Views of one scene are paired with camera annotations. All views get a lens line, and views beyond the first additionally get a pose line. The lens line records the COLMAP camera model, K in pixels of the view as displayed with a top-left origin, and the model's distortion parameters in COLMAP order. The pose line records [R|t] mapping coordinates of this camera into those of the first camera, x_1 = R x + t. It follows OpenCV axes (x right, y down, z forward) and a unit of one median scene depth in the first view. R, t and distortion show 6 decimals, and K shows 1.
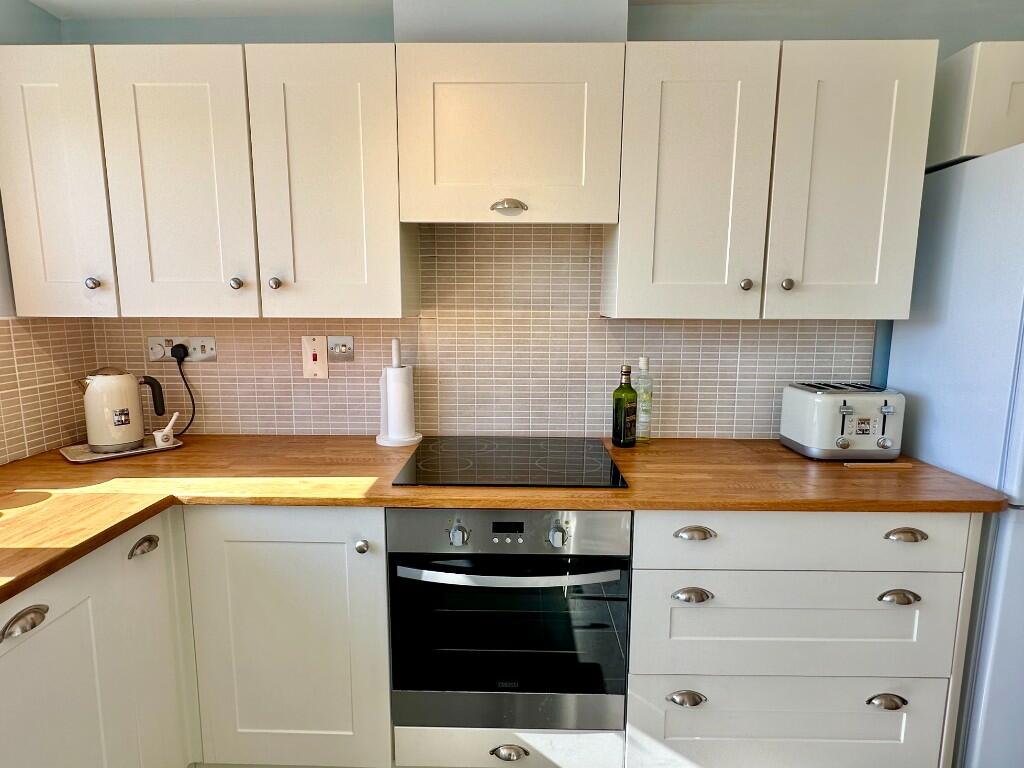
lens RADIAL K [[548.4, 0, 507.3], [0, 548.4, 388.5], [0, 0, 1]] dist [-0.002111, -0.001203]
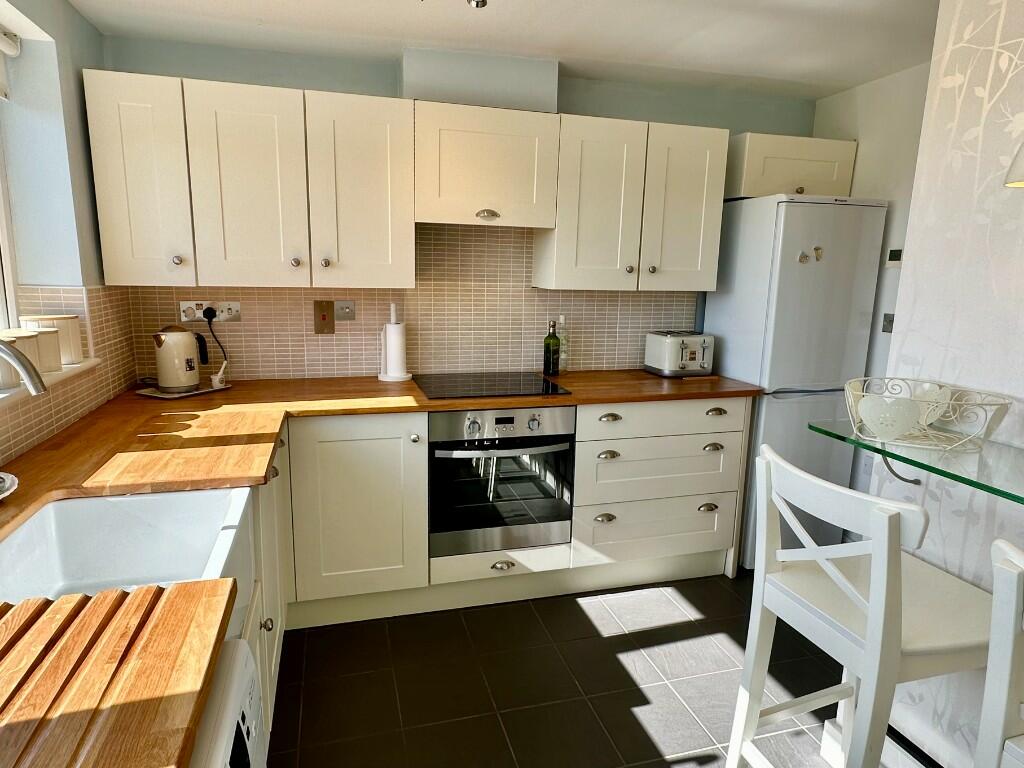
lens RADIAL K [[592.9, 0, 494.0], [0, 592.9, 380.5], [0, 0, 1]] dist [-0.000745, -0.001014]
pose [[0.959176, -0.037122, 0.280363, -0.415331], [0.025964, 0.998720, 0.043409, 0.047886], [-0.281616, -0.034357, 0.958912, -0.532195]]
